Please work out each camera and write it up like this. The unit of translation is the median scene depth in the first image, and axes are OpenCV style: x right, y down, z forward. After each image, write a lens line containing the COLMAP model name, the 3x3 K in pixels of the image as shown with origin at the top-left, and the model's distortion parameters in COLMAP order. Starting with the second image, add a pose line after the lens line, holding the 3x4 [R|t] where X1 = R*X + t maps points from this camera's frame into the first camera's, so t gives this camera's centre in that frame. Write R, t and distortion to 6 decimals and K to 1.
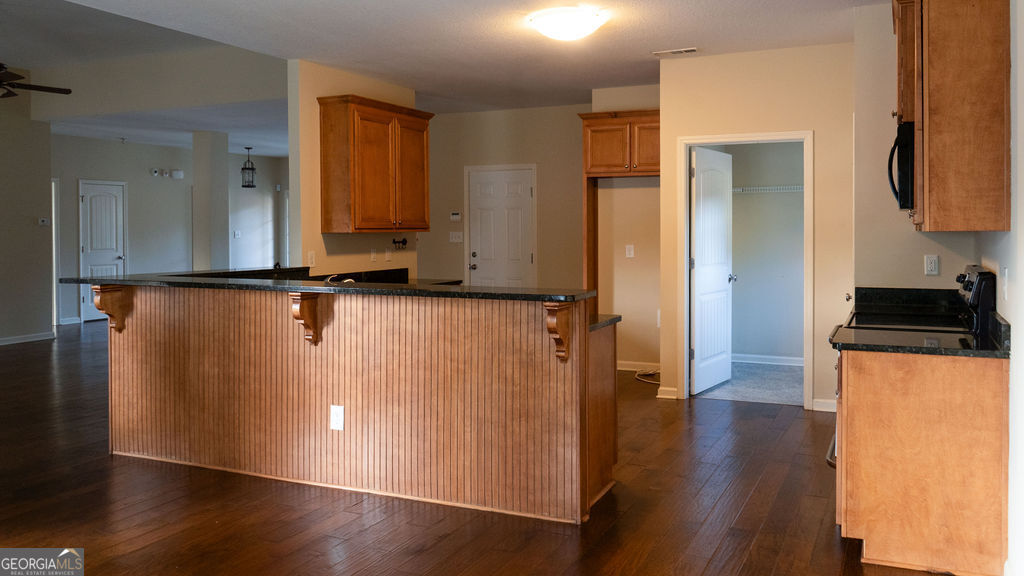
lens RADIAL K [[837.4, 0, 545.1], [0, 837.4, 233.5], [0, 0, 1]] dist [-0.042059, 0.035809]
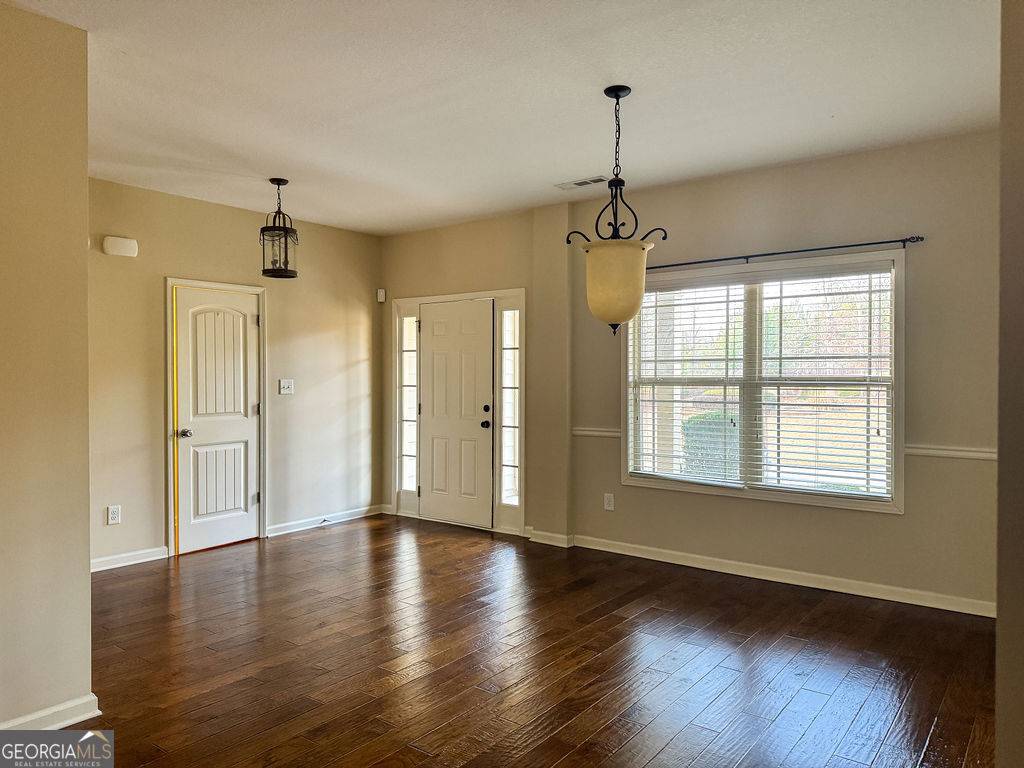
lens RADIAL K [[732.6, 0, 514.9], [0, 732.6, 380.5], [0, 0, 1]] dist [0.061433, -0.095727]
pose [[0.970907, 0.005979, -0.239381, -0.441085], [-0.006243, 0.999980, -0.000344, -0.009460], [0.239375, 0.001829, 0.970926, 1.939192]]
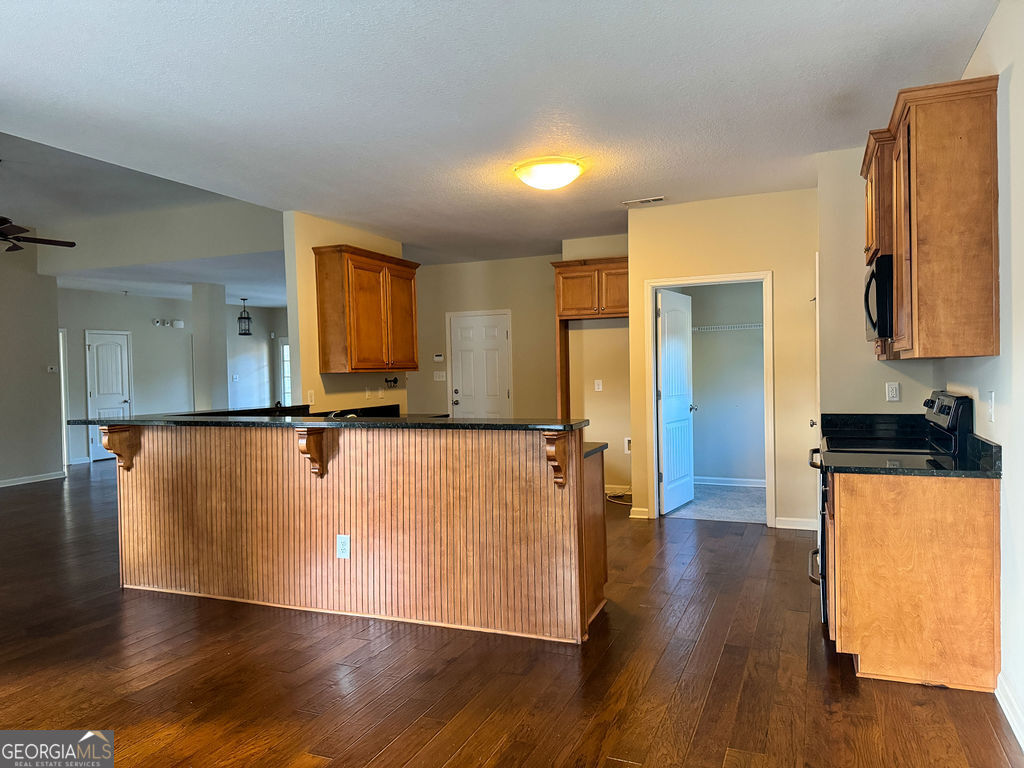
lens RADIAL K [[732.6, 0, 528.8], [0, 732.6, 375.7], [0, 0, 1]] dist [0.061433, -0.095727]
pose [[0.999484, -0.017636, 0.026829, -0.027375], [0.017554, 0.999841, 0.003283, 0.004802], [-0.026883, -0.002810, 0.999635, 0.048641]]
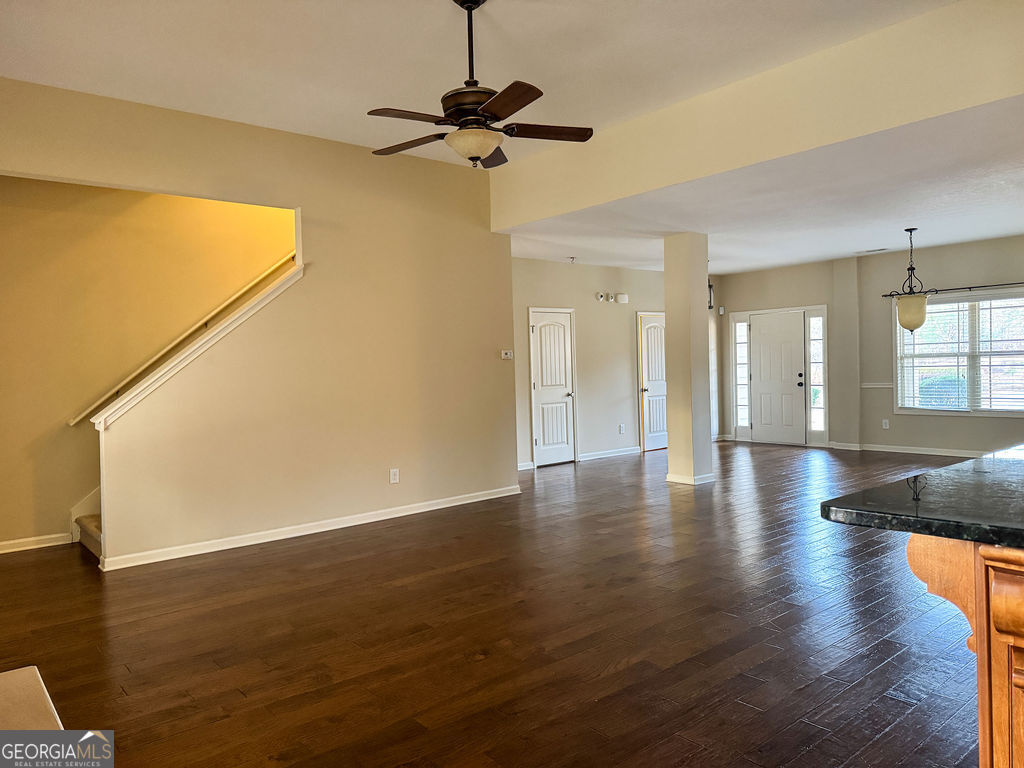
lens RADIAL K [[732.6, 0, 496.7], [0, 732.6, 381.0], [0, 0, 1]] dist [0.061433, -0.095727]
pose [[0.886682, -0.012833, -0.462202, -0.582183], [0.022628, 0.999621, 0.015656, 0.001903], [0.461826, -0.024341, 0.886637, 0.721365]]
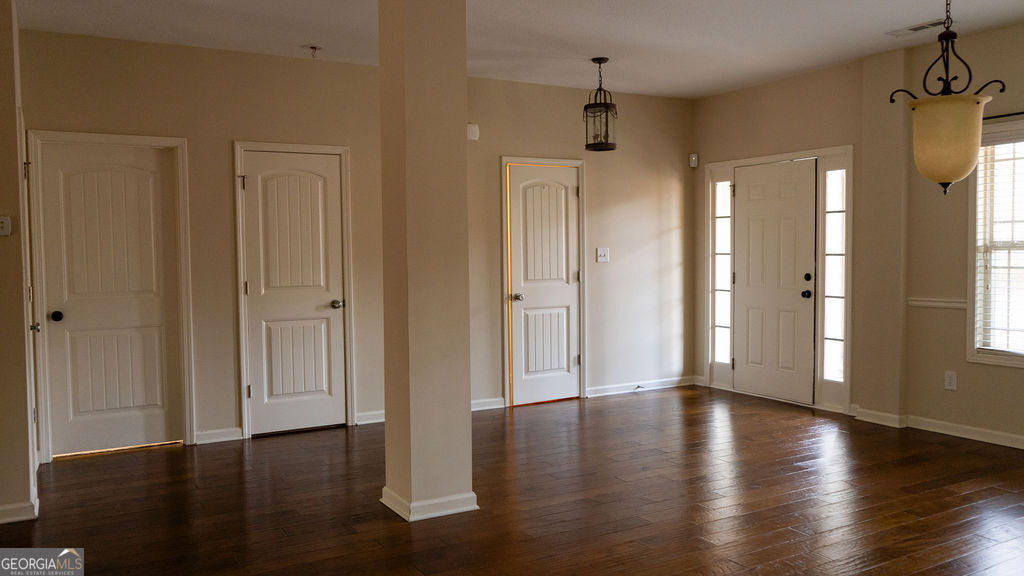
lens RADIAL K [[837.4, 0, 495.7], [0, 837.4, 292.4], [0, 0, 1]] dist [-0.042059, 0.035809]
pose [[0.799163, 0.025076, -0.600592, -0.383520], [0.003389, 0.998926, 0.046218, 0.000259], [0.601105, -0.038971, 0.798219, 1.773815]]
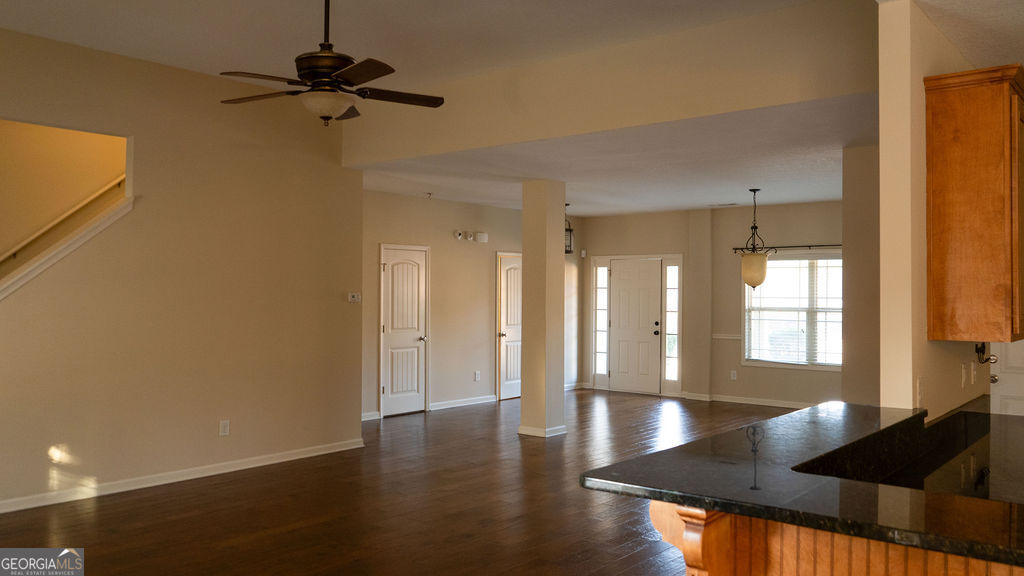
lens RADIAL K [[837.4, 0, 509.3], [0, 837.4, 283.4], [0, 0, 1]] dist [-0.042059, 0.035809]
pose [[0.959306, 0.006903, -0.282283, -0.517349], [-0.012070, 0.999790, -0.016569, -0.034238], [0.282110, 0.019302, 0.959188, 0.606299]]
